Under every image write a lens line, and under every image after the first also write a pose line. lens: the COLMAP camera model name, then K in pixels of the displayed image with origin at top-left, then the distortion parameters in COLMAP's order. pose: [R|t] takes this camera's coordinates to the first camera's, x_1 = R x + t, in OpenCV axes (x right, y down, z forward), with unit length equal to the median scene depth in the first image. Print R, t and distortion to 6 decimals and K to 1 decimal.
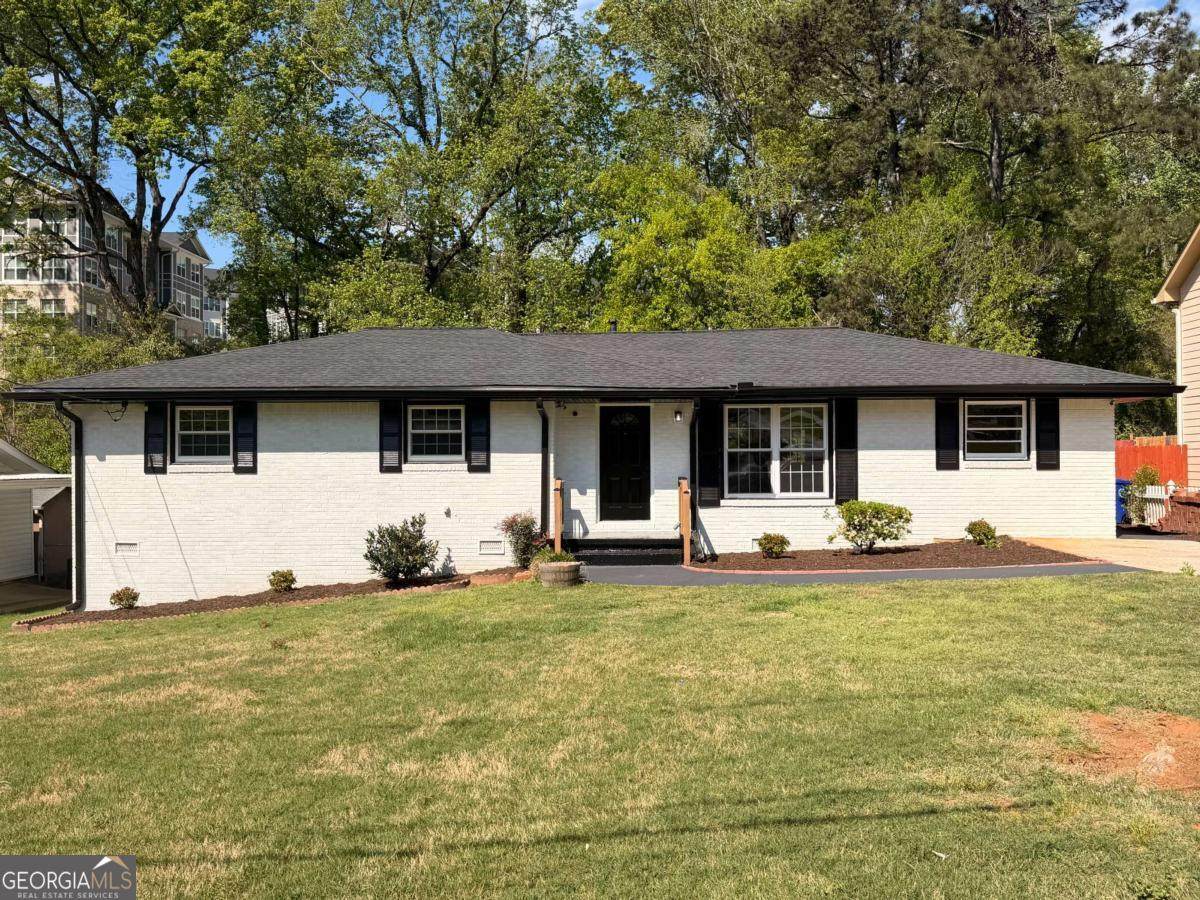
lens RADIAL K [[1072.5, 0, 600.0], [0, 1072.5, 450.0], [0, 0, 1]] dist [-0.006051, -0.009239]
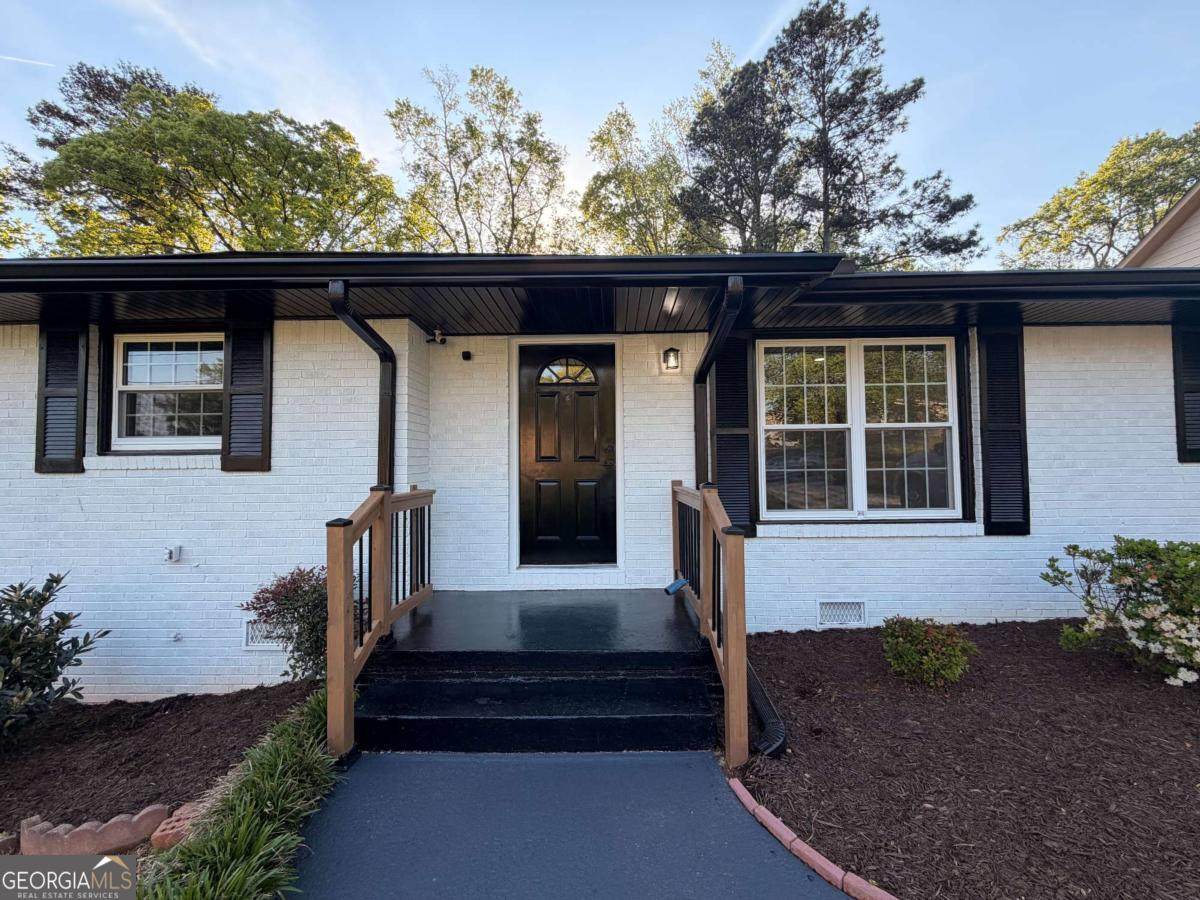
lens RADIAL K [[481.0, 0, 600.0], [0, 481.0, 450.0], [0, 0, 1]] dist [-0.002944, -0.000274]
pose [[0.999553, -0.003029, 0.029745, 0.032809], [0.003808, 0.999650, -0.026183, 0.016994], [-0.029655, 0.026285, 0.999215, 0.778198]]
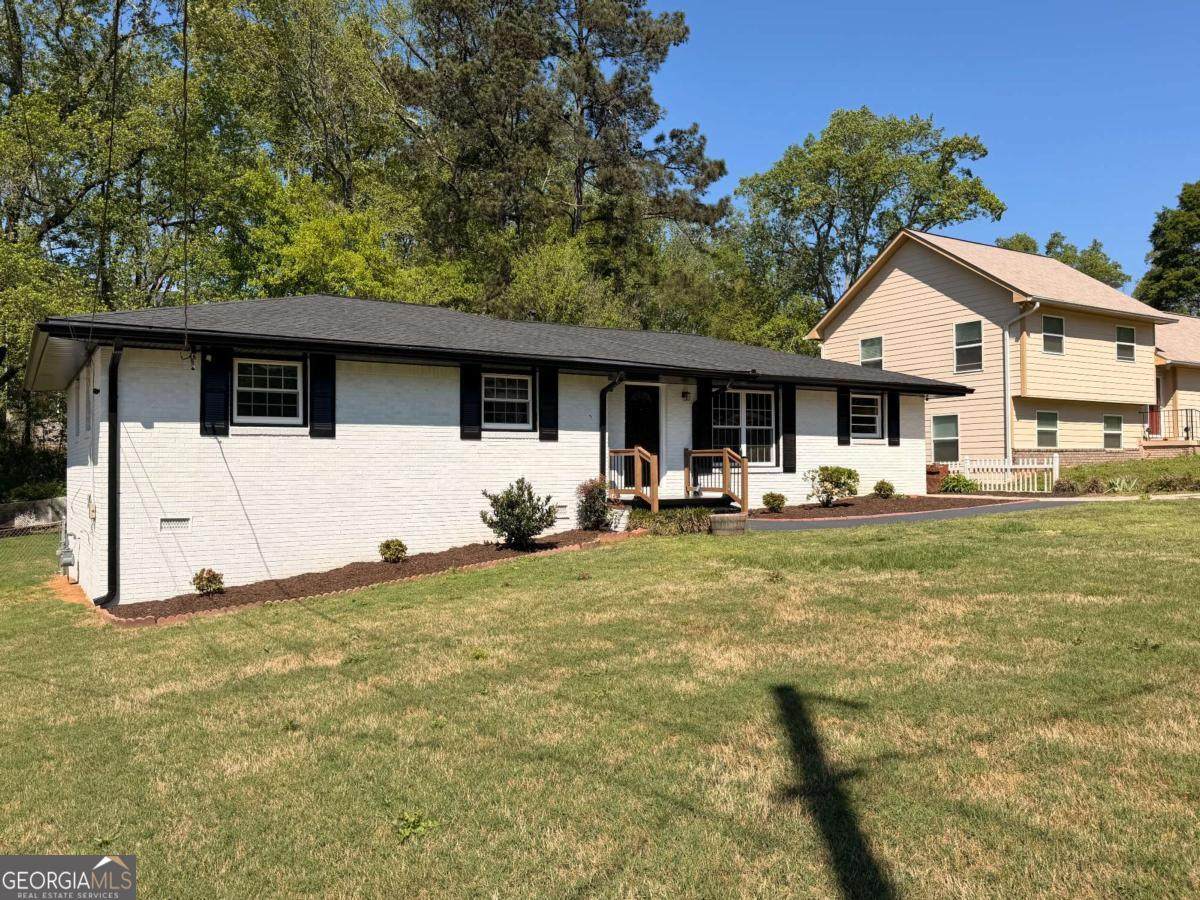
lens RADIAL K [[935.2, 0, 600.0], [0, 935.2, 450.0], [0, 0, 1]] dist [0.002512, 0.000592]
pose [[0.825158, 0.011607, 0.564783, -0.581510], [-0.000270, 0.999797, -0.020152, 0.048178], [-0.564903, 0.016476, 0.824993, 0.210168]]
